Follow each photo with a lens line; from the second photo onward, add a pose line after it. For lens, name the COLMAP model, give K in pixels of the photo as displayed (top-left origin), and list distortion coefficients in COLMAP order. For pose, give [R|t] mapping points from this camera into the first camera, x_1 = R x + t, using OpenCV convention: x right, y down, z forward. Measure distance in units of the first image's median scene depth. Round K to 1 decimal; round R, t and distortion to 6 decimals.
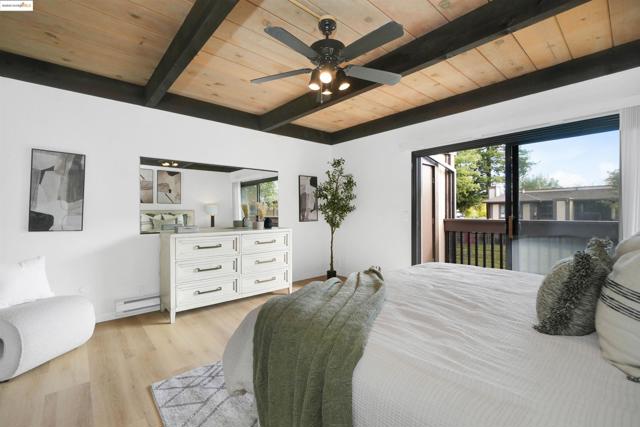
lens RADIAL K [[276.7, 0, 320.0], [0, 276.7, 213.5], [0, 0, 1]] dist [0.000690, -0.000023]
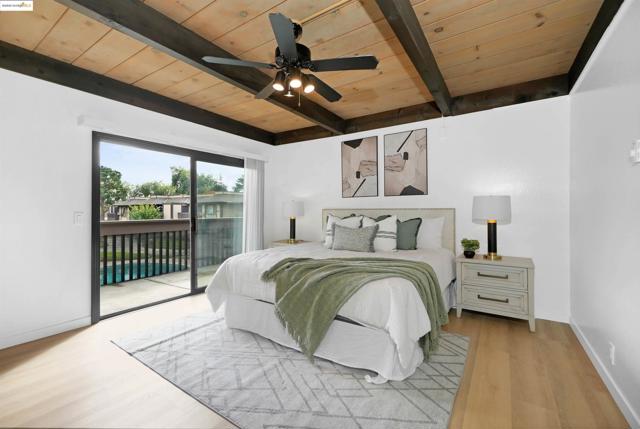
lens RADIAL K [[274.4, 0, 312.1], [0, 274.4, 211.4], [0, 0, 1]] dist [0.001154, 0.000071]
pose [[-0.246401, -0.000087, 0.969168, -0.595563], [0.012153, 0.999921, 0.003180, -0.004837], [-0.969092, 0.012562, -0.246380, 0.717414]]
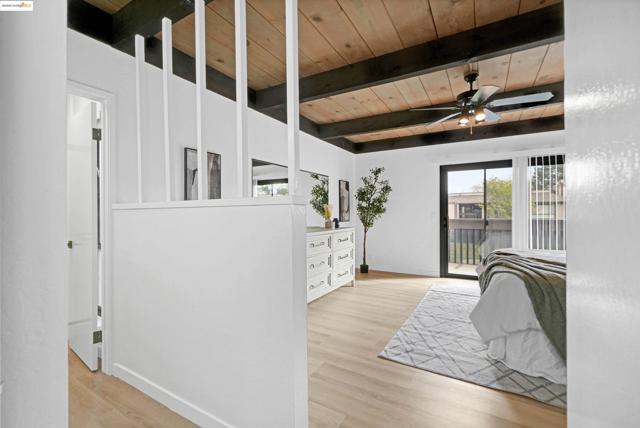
lens RADIAL K [[276.7, 0, 320.0], [0, 276.7, 214.0], [0, 0, 1]] dist [0.000690, -0.000023]
pose [[0.948800, -0.003202, 0.315862, -0.686498], [0.005302, 0.999969, -0.005790, 0.004768], [-0.315834, 0.007168, 0.948787, -0.036579]]
